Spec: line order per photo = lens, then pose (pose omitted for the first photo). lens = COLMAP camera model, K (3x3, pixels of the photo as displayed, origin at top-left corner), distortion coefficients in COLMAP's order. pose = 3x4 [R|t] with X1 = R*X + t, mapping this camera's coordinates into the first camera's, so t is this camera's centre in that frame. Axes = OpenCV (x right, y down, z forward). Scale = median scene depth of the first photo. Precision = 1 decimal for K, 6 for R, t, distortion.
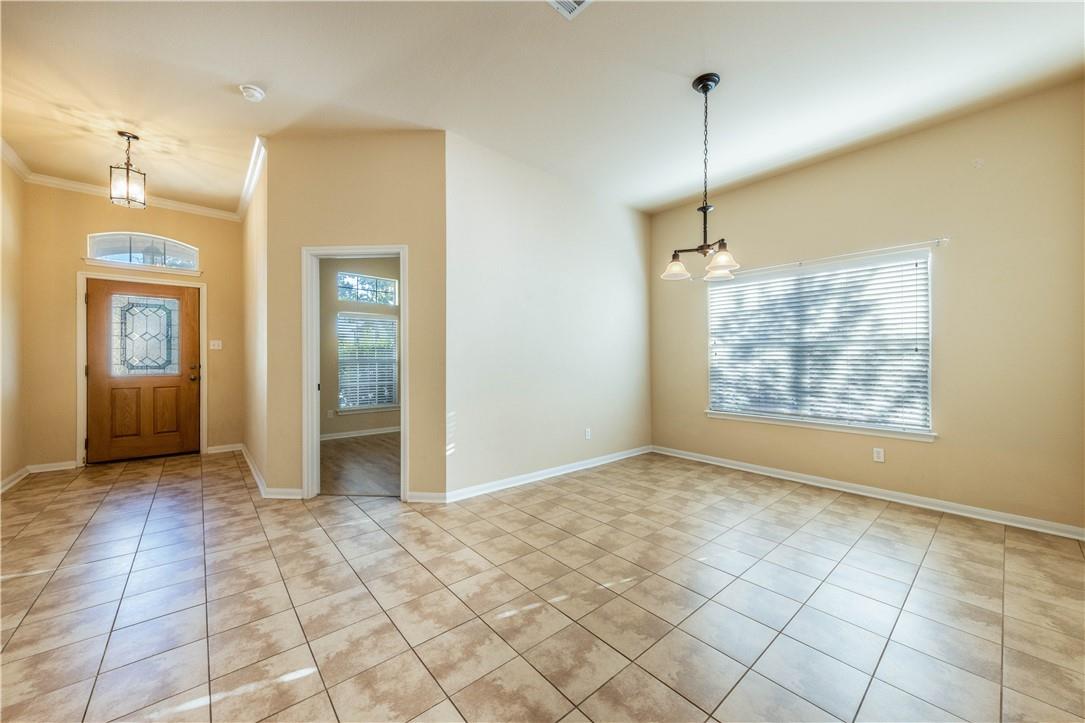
lens RADIAL K [[395.8, 0, 539.4], [0, 395.8, 368.4], [0, 0, 1]] dist [0.007500, -0.001754]
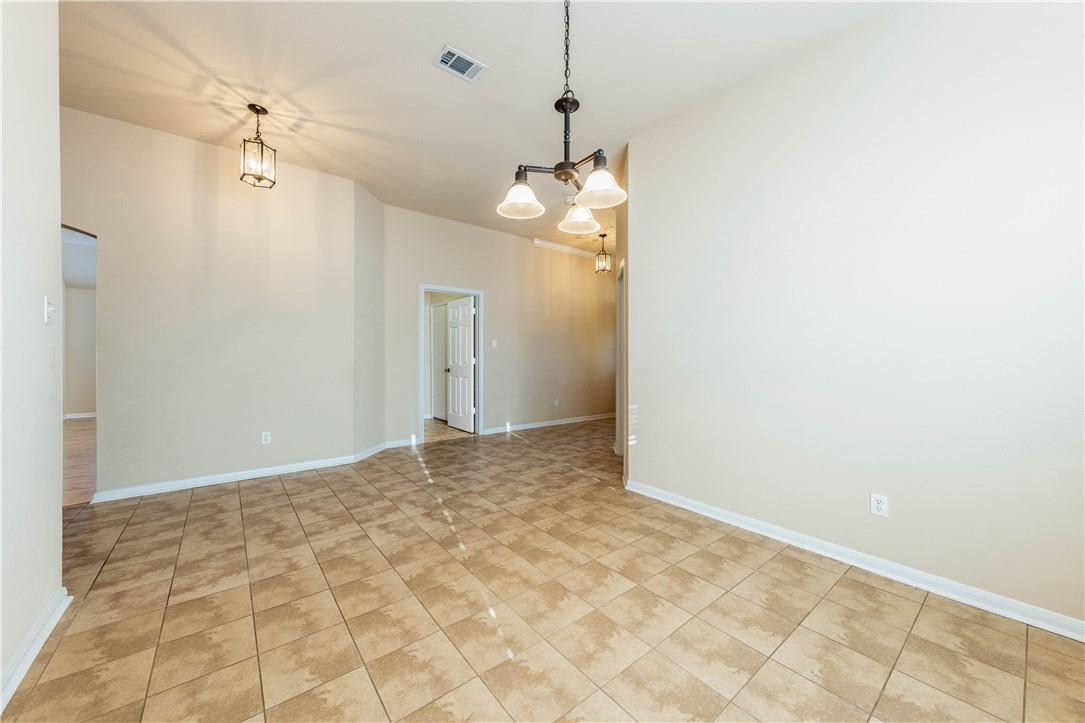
lens RADIAL K [[395.8, 0, 544.7], [0, 395.8, 367.4], [0, 0, 1]] dist [0.007500, -0.001754]
pose [[-0.032260, 0.022109, -0.999235, 0.920326], [-0.020864, 0.999523, 0.022789, -0.008496], [0.999262, 0.021583, -0.031784, 0.888186]]
